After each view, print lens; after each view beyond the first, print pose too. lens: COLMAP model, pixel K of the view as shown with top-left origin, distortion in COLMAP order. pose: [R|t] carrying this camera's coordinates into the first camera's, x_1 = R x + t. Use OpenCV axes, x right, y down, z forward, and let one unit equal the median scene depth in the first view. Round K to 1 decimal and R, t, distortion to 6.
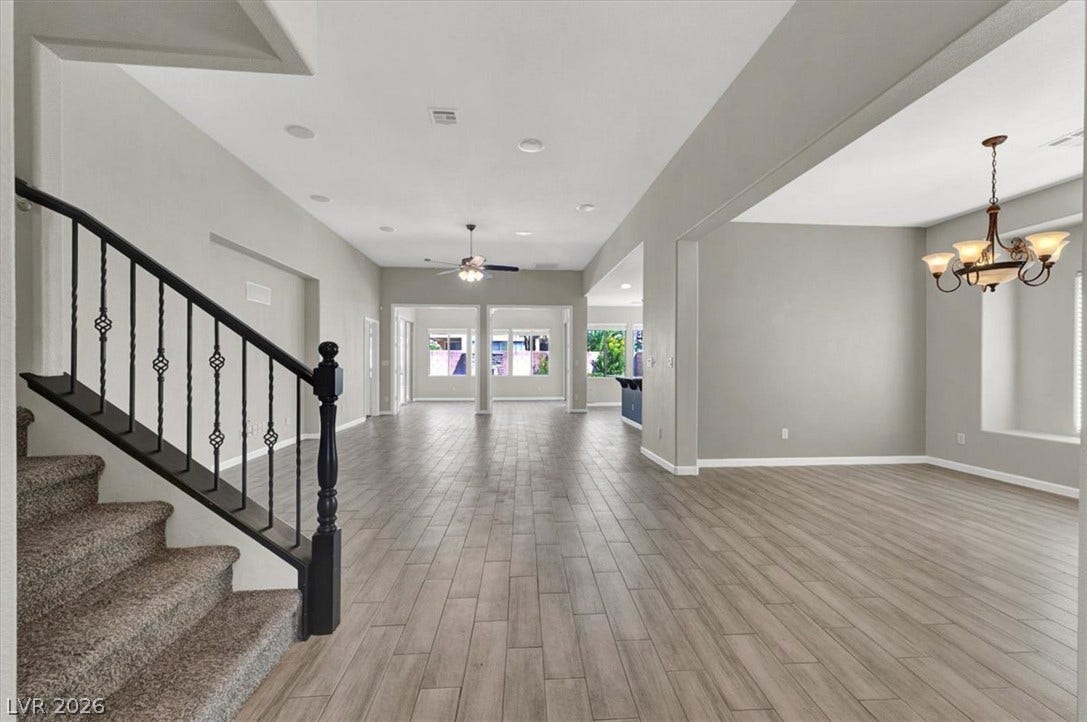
lens RADIAL K [[451.5, 0, 543.5], [0, 451.5, 361.0], [0, 0, 1]] dist [-0.001395, -0.000155]
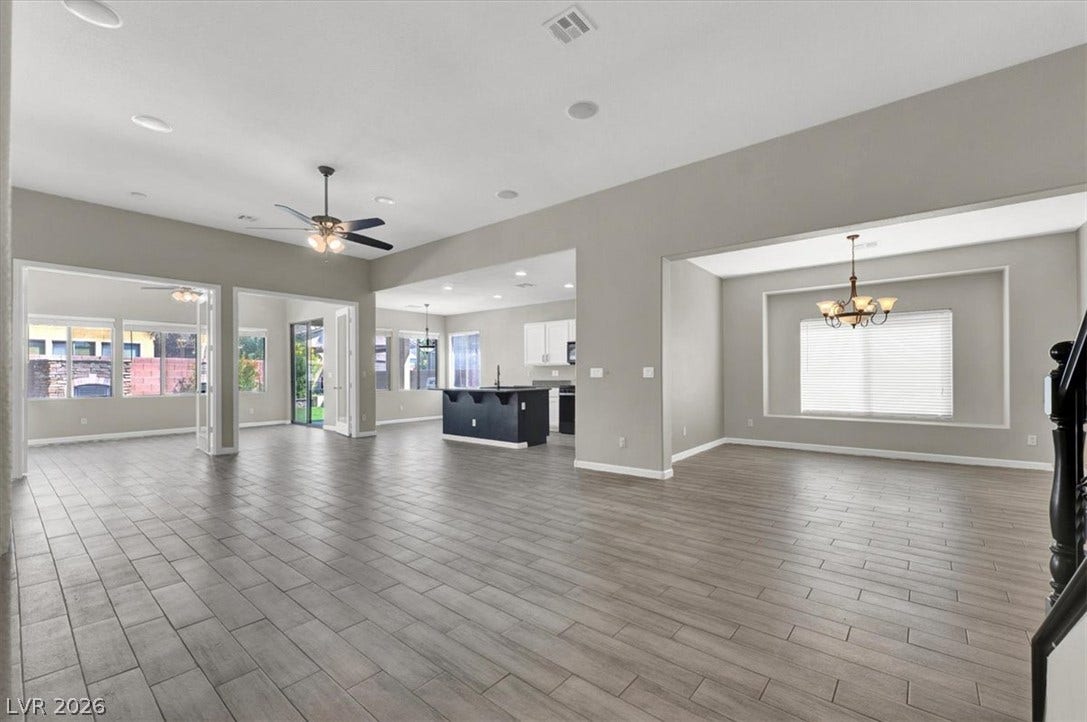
lens RADIAL K [[454.9, 0, 545.3], [0, 454.9, 364.6], [0, 0, 1]] dist [0.018566, 0.000015]
pose [[0.682823, 0.015393, 0.730422, -0.320293], [-0.000557, 0.999789, -0.020549, 0.003577], [-0.730584, 0.013624, 0.682687, 0.225738]]
